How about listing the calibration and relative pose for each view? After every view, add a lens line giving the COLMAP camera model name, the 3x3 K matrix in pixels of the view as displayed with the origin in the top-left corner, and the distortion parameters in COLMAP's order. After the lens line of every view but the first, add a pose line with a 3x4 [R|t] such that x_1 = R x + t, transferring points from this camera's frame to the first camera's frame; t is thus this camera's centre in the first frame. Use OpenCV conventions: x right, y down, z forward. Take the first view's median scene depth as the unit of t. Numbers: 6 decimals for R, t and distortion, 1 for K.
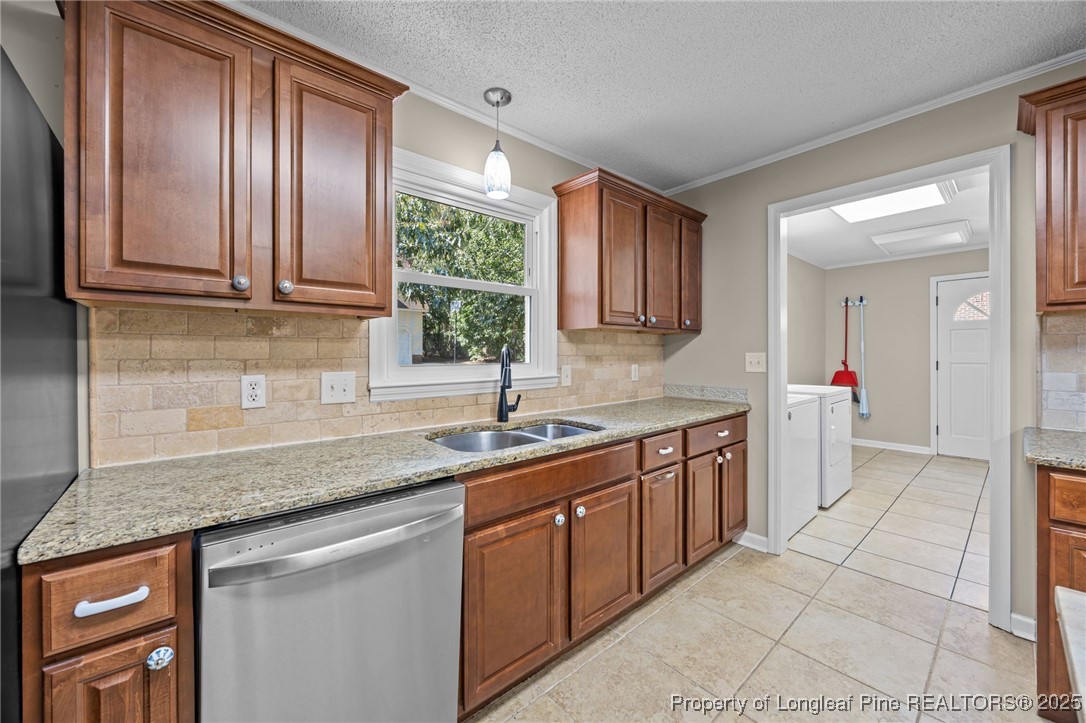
lens RADIAL K [[416.3, 0, 552.8], [0, 416.3, 352.6], [0, 0, 1]] dist [-0.001718, 0.000342]
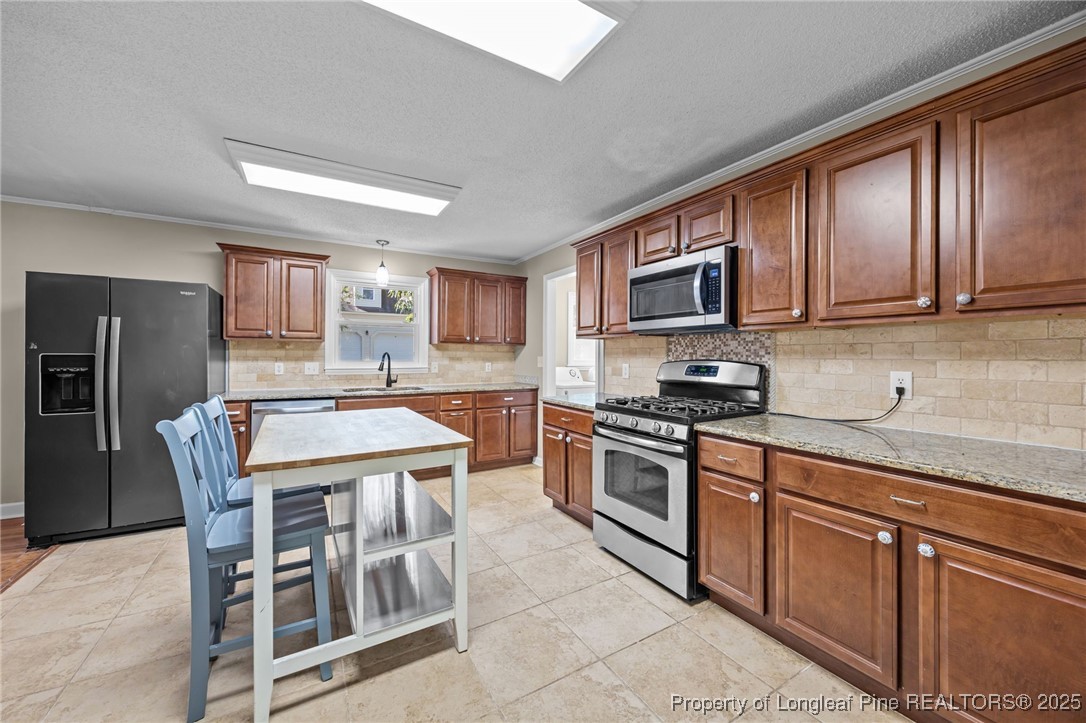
lens RADIAL K [[416.3, 0, 548.6], [0, 416.3, 354.0], [0, 0, 1]] dist [-0.001718, 0.000342]
pose [[0.982057, 0.006134, -0.188482, 1.377903], [-0.007104, 0.999965, -0.004469, -0.004504], [0.188448, 0.005728, 0.982066, -1.216378]]
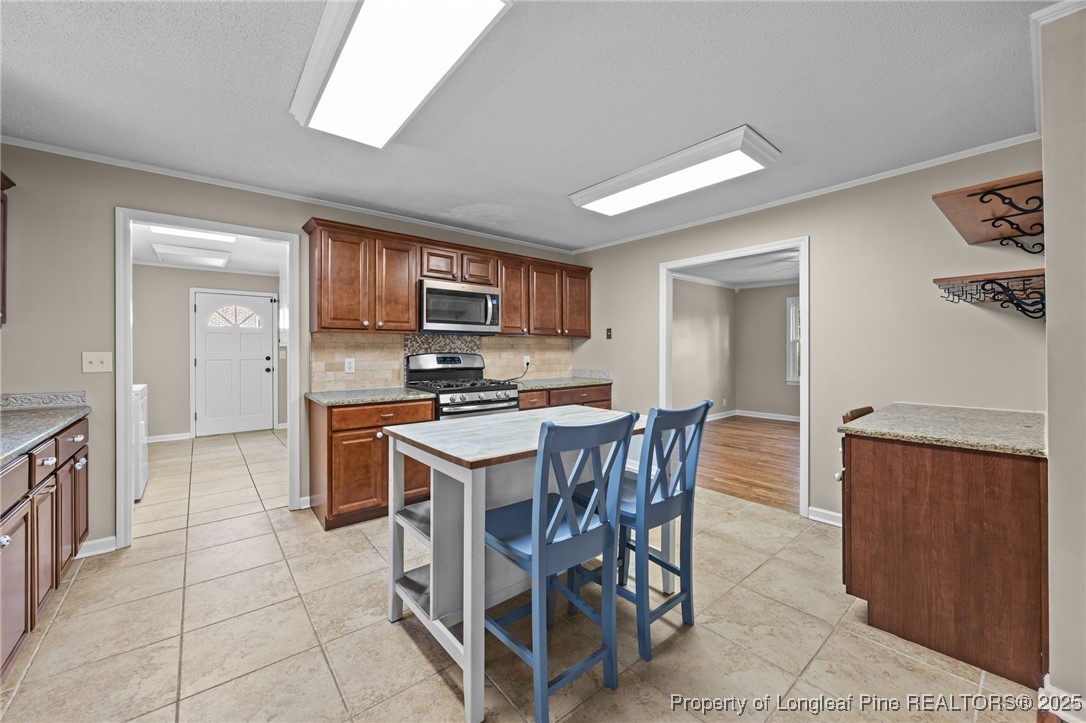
lens RADIAL K [[416.3, 0, 542.9], [0, 416.3, 351.8], [0, 0, 1]] dist [-0.001718, 0.000342]
pose [[0.035735, -0.001578, 0.999360, -0.712367], [0.000883, 0.999998, 0.001547, -0.002140], [-0.999361, 0.000827, 0.035736, -0.115766]]
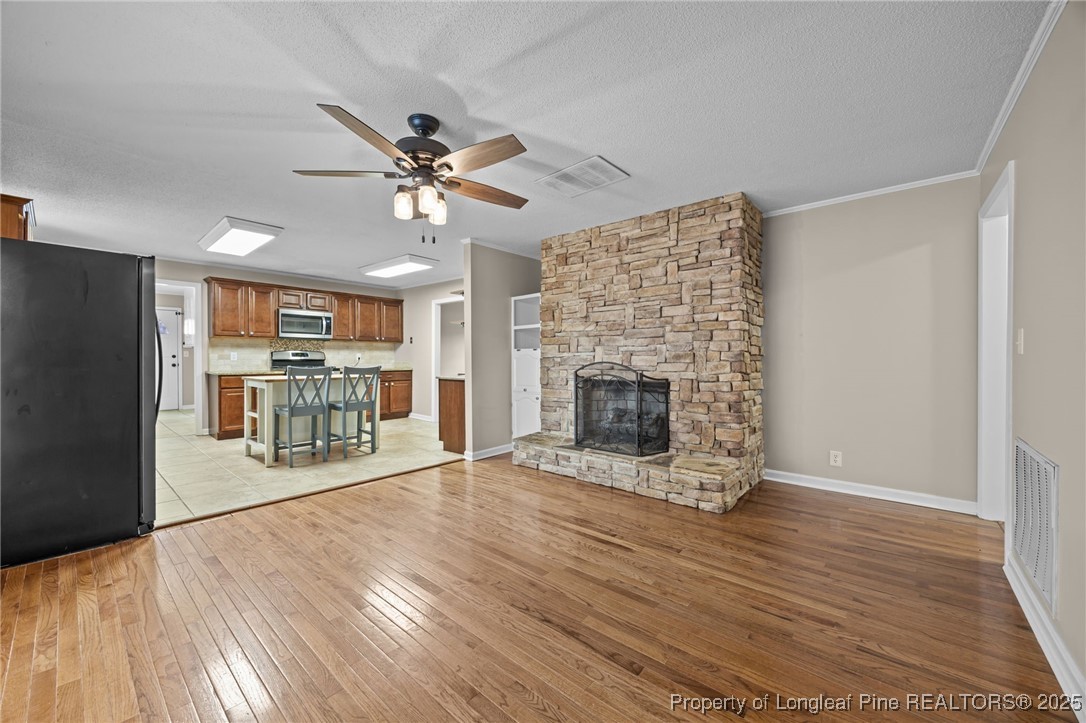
lens RADIAL K [[416.3, 0, 549.0], [0, 416.3, 363.1], [0, 0, 1]] dist [-0.001718, 0.000342]
pose [[-0.136243, -0.009924, 0.990626, -2.734377], [-0.002080, 0.999950, 0.009731, 0.088007], [-0.990673, -0.000734, -0.136257, -1.362919]]
